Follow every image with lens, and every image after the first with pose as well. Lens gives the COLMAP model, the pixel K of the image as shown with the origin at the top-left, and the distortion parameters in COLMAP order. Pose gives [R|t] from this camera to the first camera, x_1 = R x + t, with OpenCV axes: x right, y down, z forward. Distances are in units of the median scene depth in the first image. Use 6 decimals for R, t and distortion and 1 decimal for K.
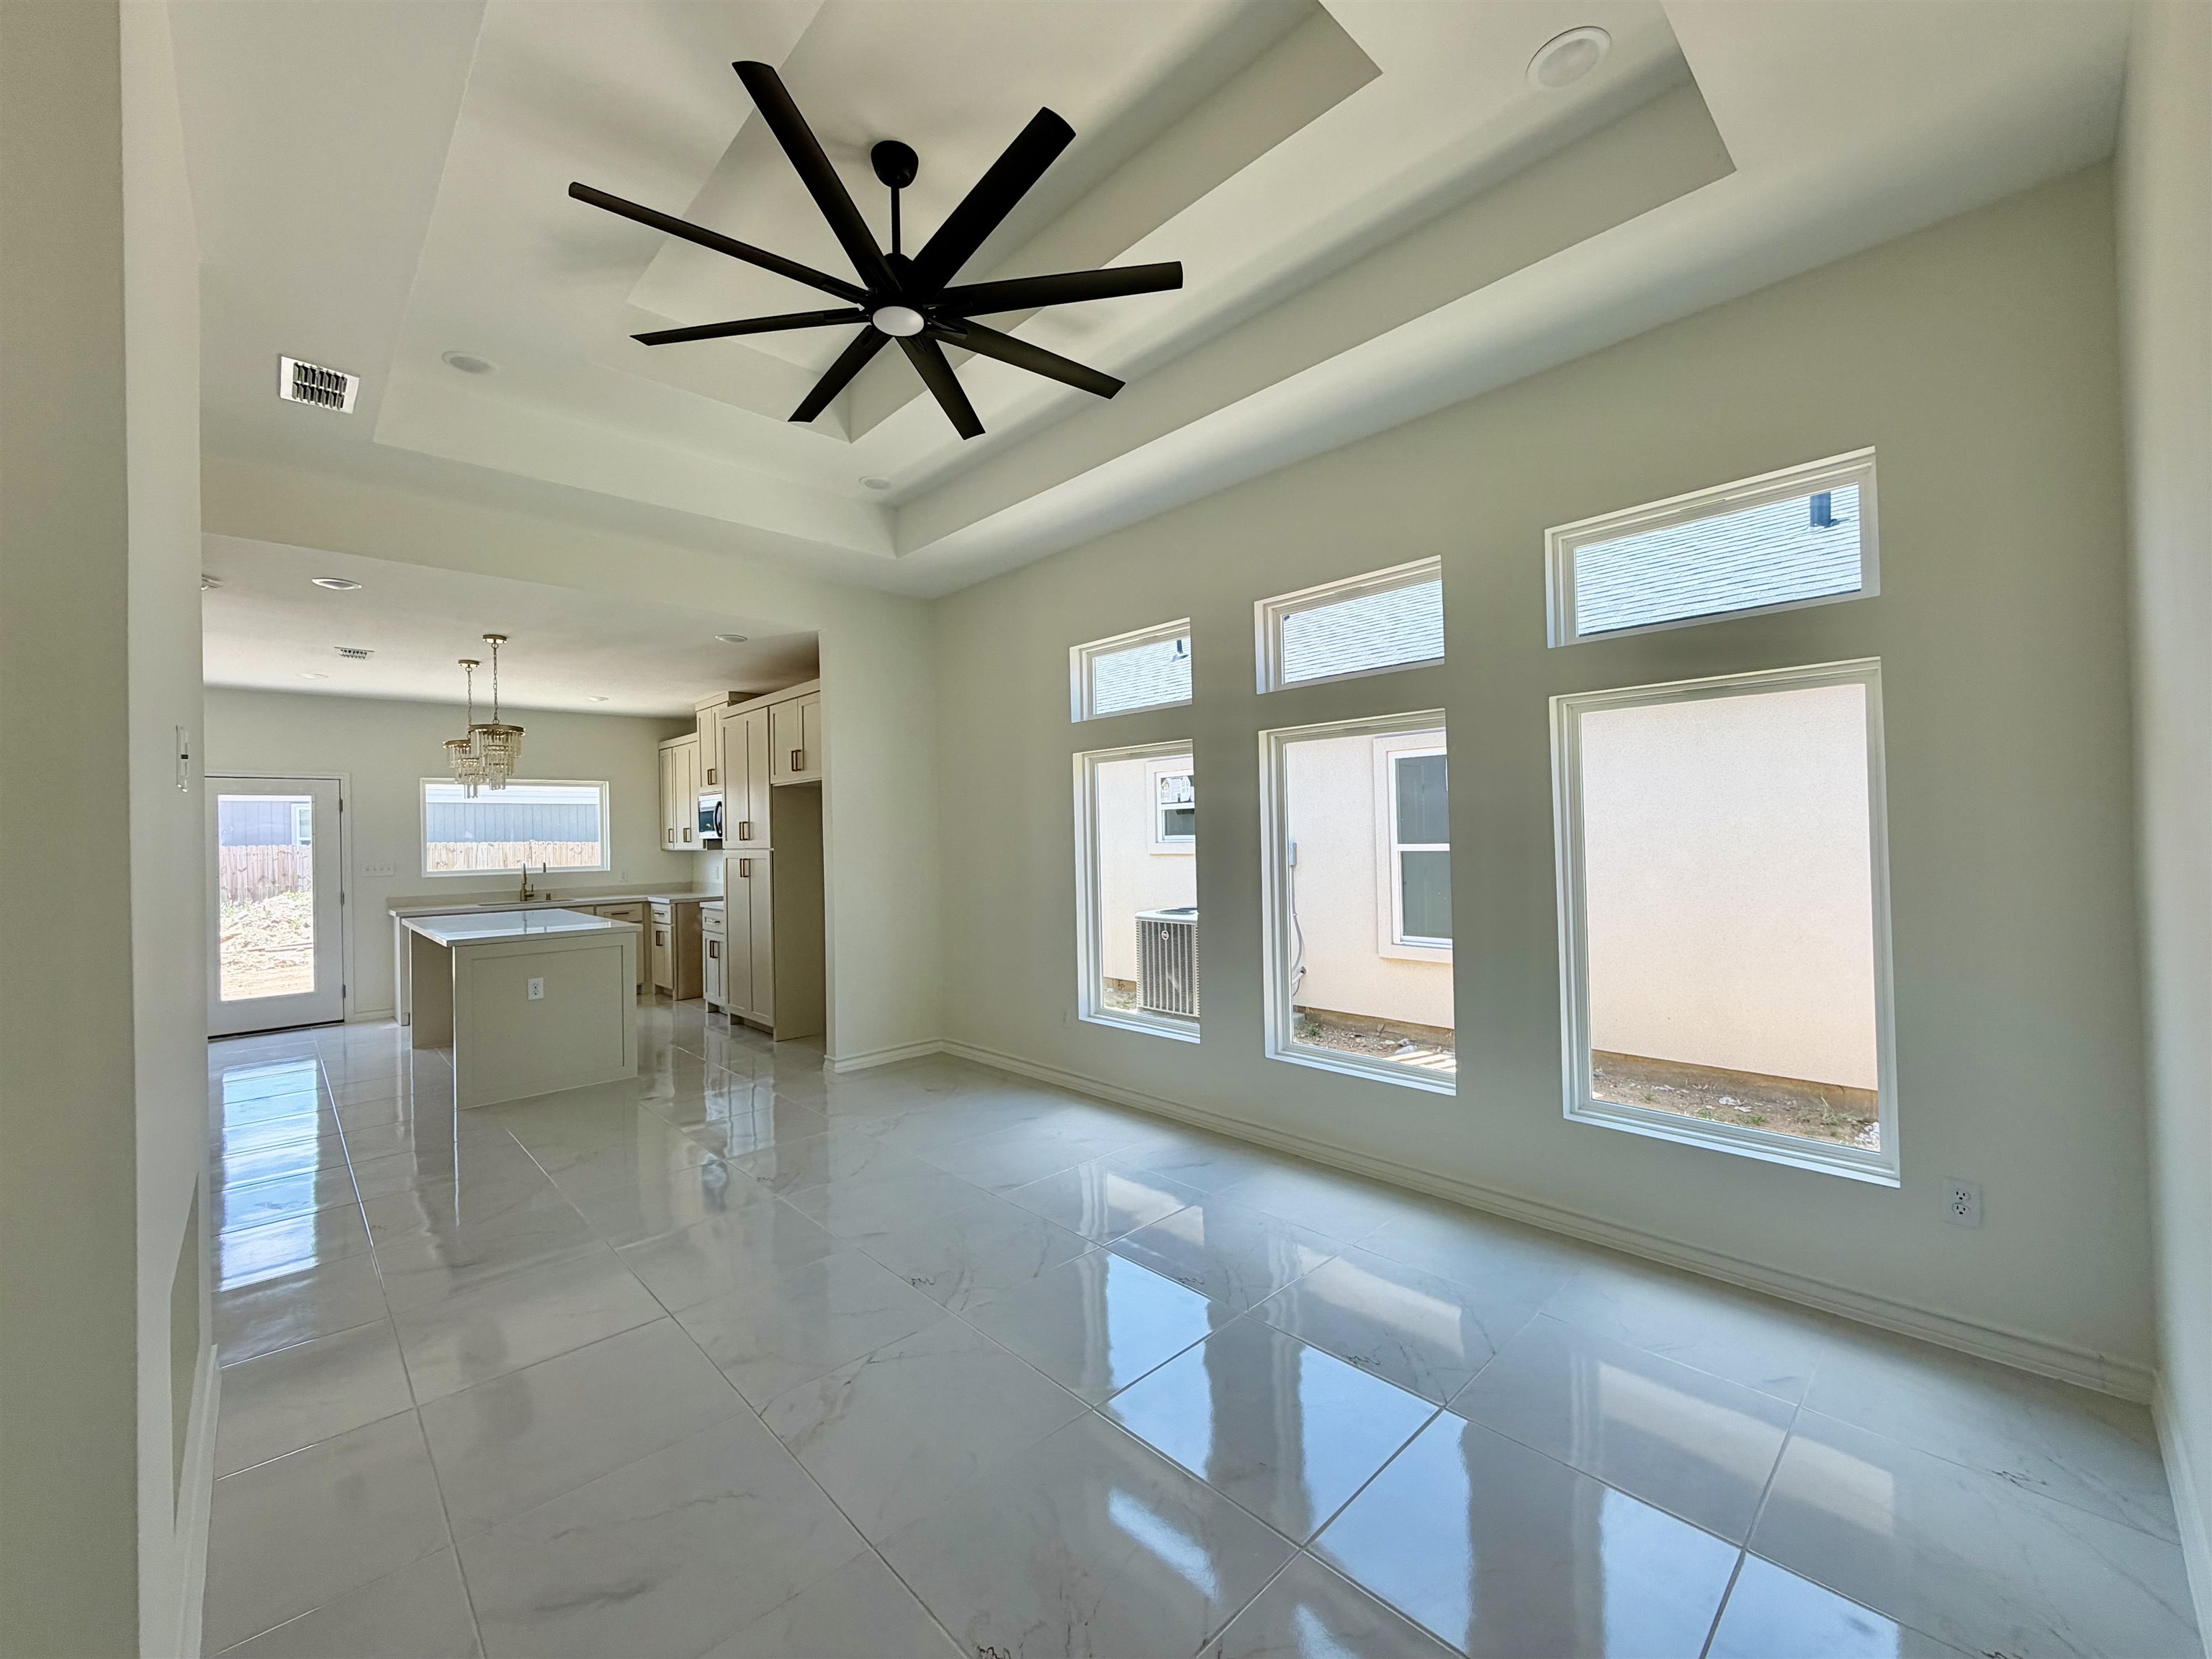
lens RADIAL K [[893.6, 0, 1094.7], [0, 893.6, 827.8], [0, 0, 1]] dist [-0.002275, 0.000027]
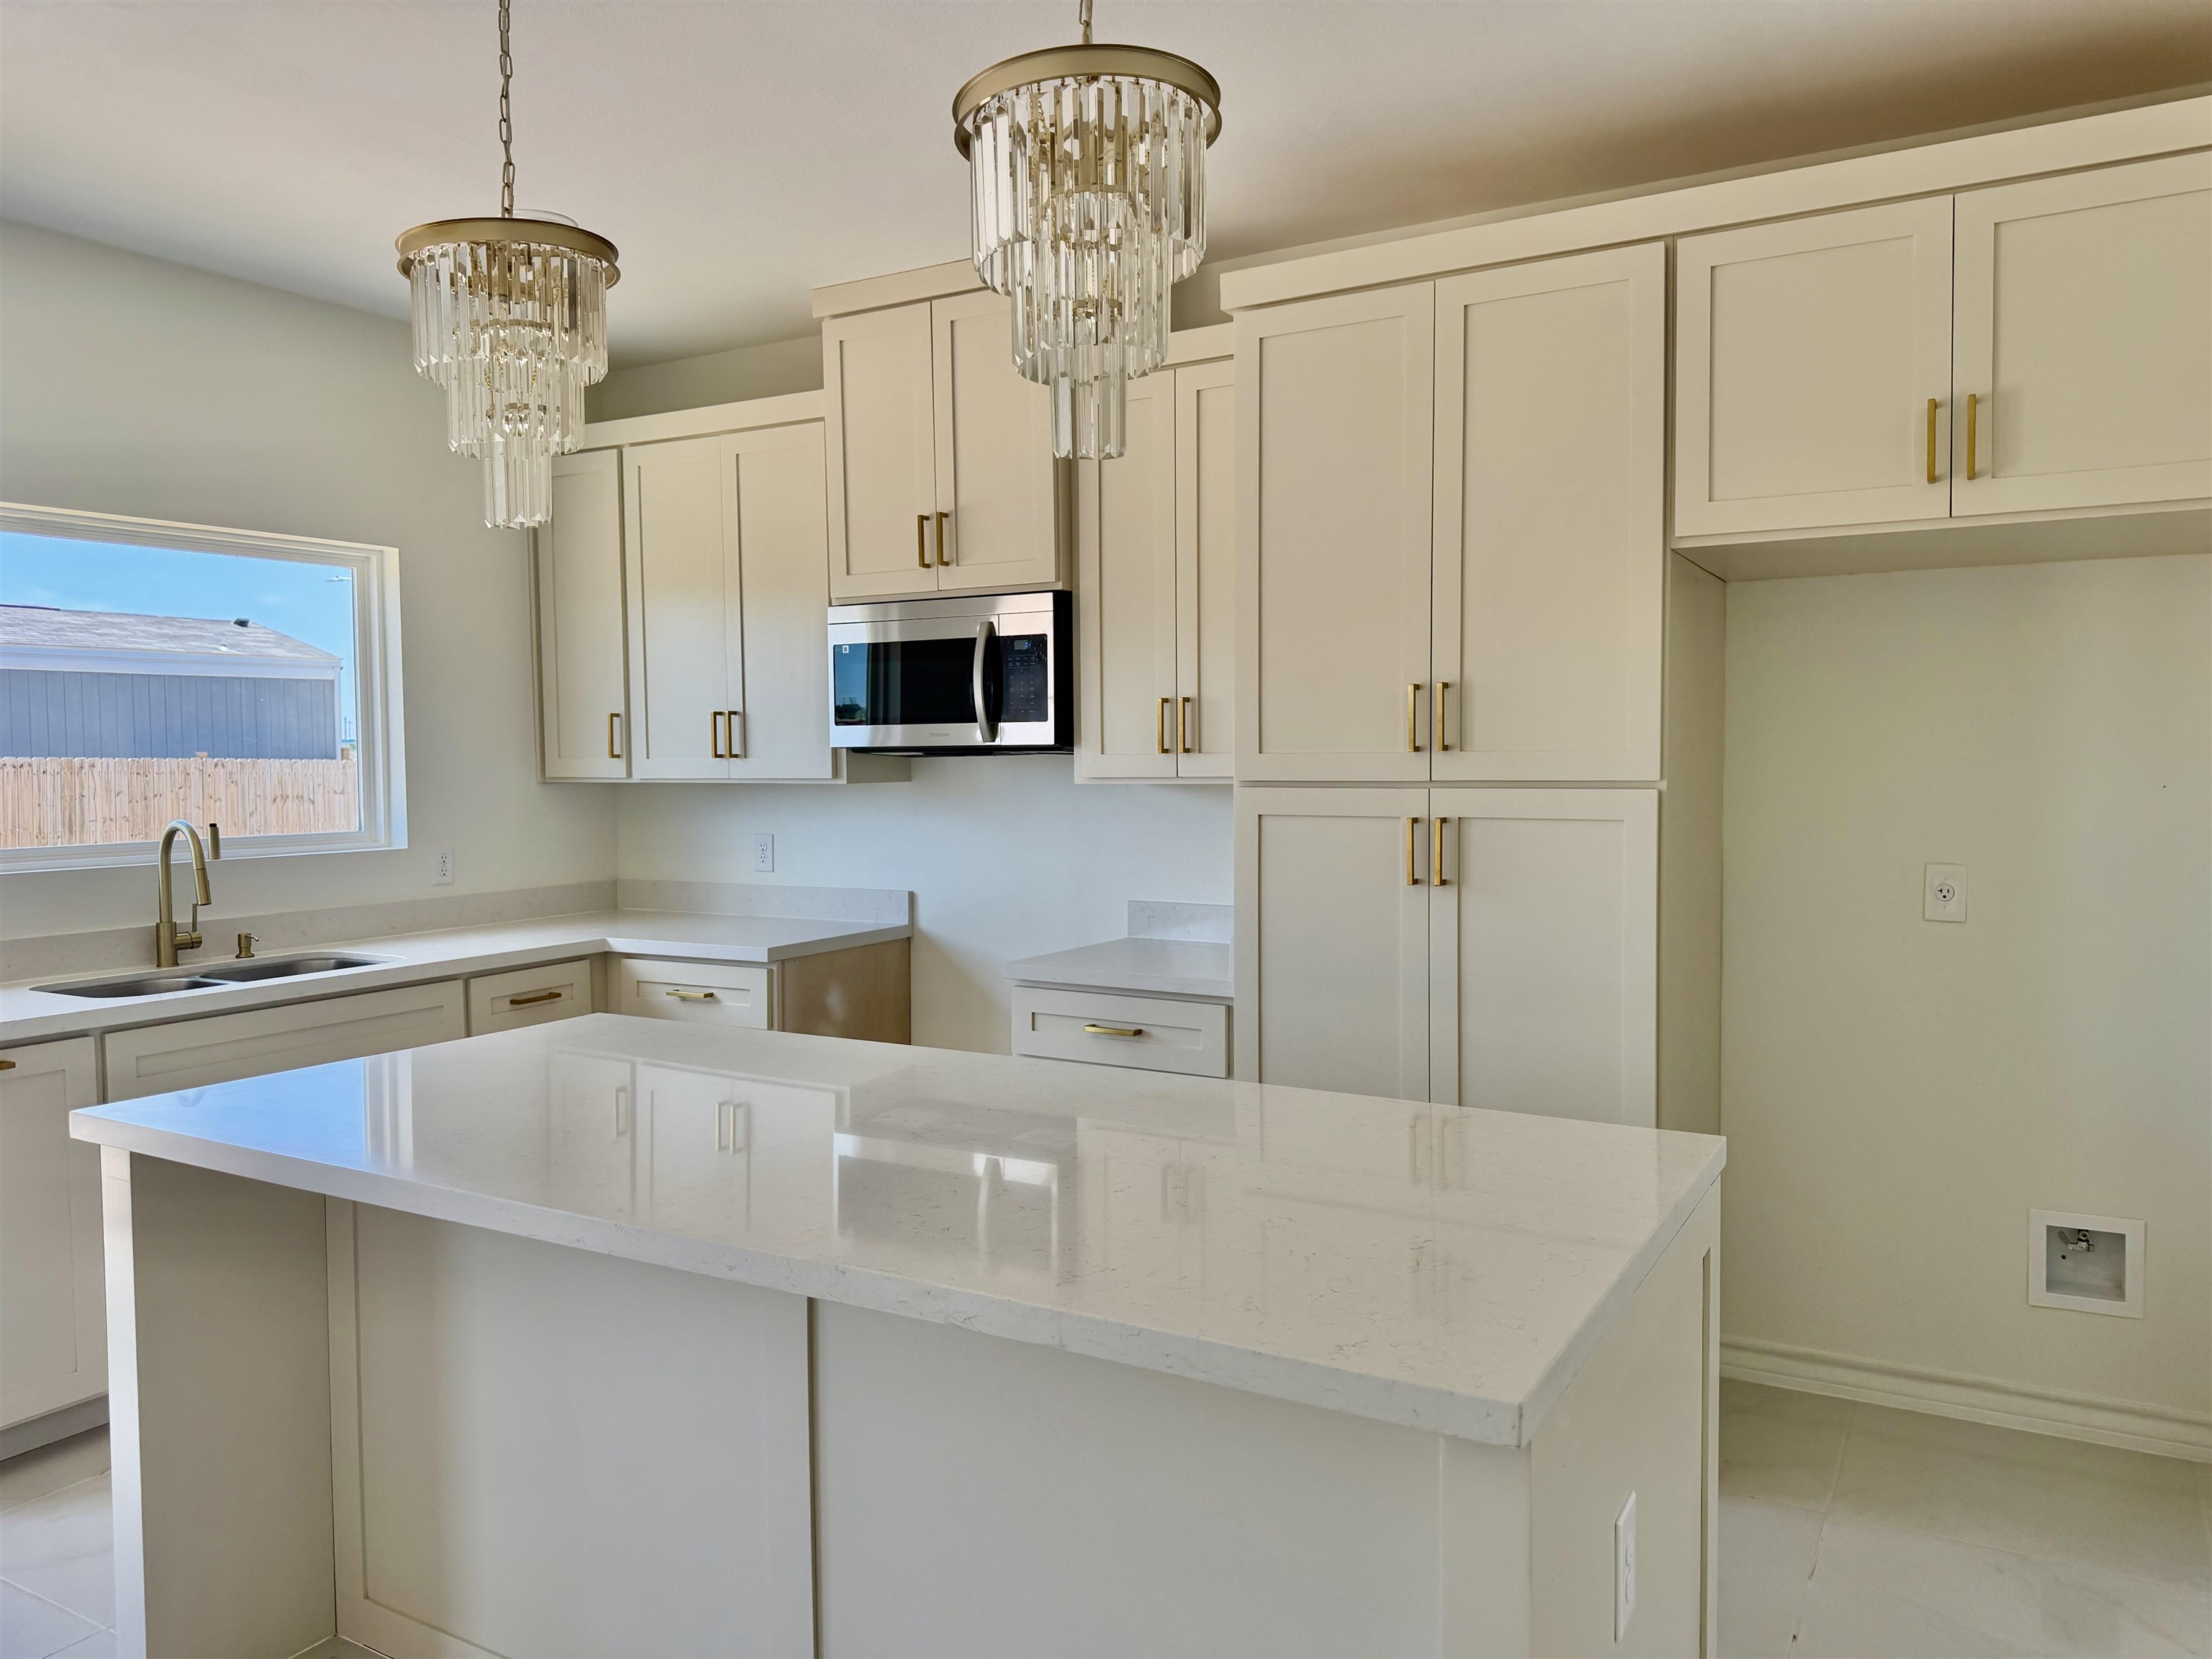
lens RADIAL K [[1513.0, 0, 1112.2], [0, 1513.0, 822.3], [0, 0, 1]] dist [0.003365, 0.000775]
pose [[0.956811, 0.005687, 0.290654, -0.216406], [-0.019225, 0.998858, 0.043744, 0.005861], [-0.290073, -0.047442, 0.955828, 0.208569]]
